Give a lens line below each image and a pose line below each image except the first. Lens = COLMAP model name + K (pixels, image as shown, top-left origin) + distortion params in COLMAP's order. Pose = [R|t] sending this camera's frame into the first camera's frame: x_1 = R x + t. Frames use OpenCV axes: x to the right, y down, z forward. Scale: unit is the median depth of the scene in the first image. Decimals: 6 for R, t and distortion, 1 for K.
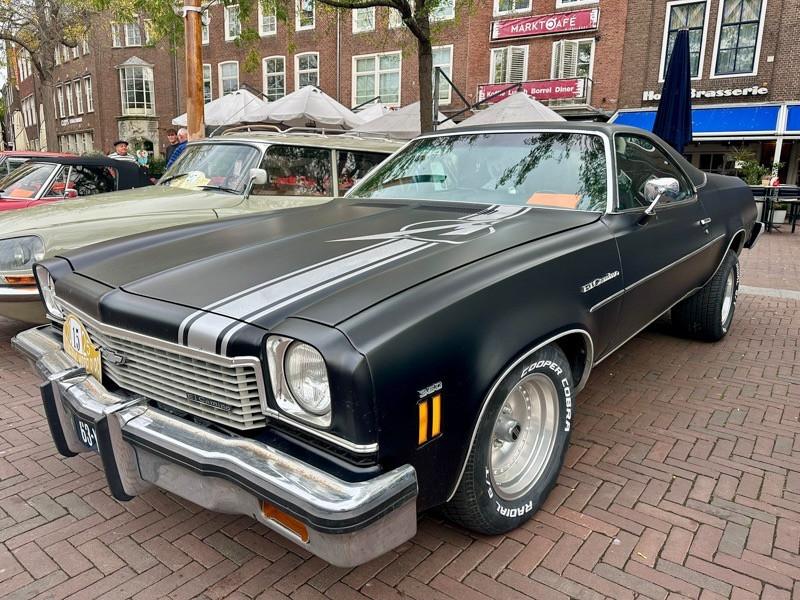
lens RADIAL K [[568.7, 0, 399.6], [0, 568.7, 314.0], [0, 0, 1]] dist [0.000926, 0.001577]
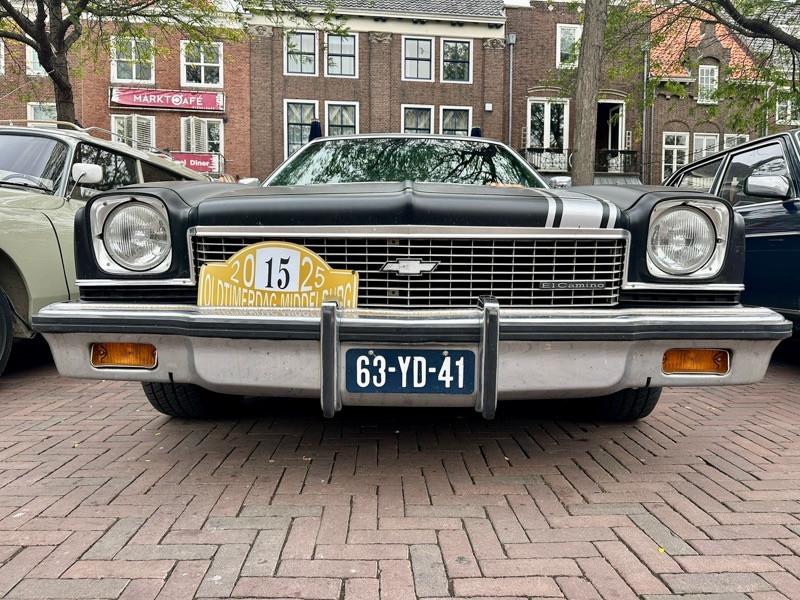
lens RADIAL K [[578.9, 0, 400.0], [0, 578.9, 300.0], [0, 0, 1]] dist [0.066729, -0.084346]
pose [[0.779712, -0.045528, 0.624481, -0.536925], [0.151953, 0.981297, -0.118182, 0.112613], [-0.607421, 0.187039, 0.772047, 0.180990]]
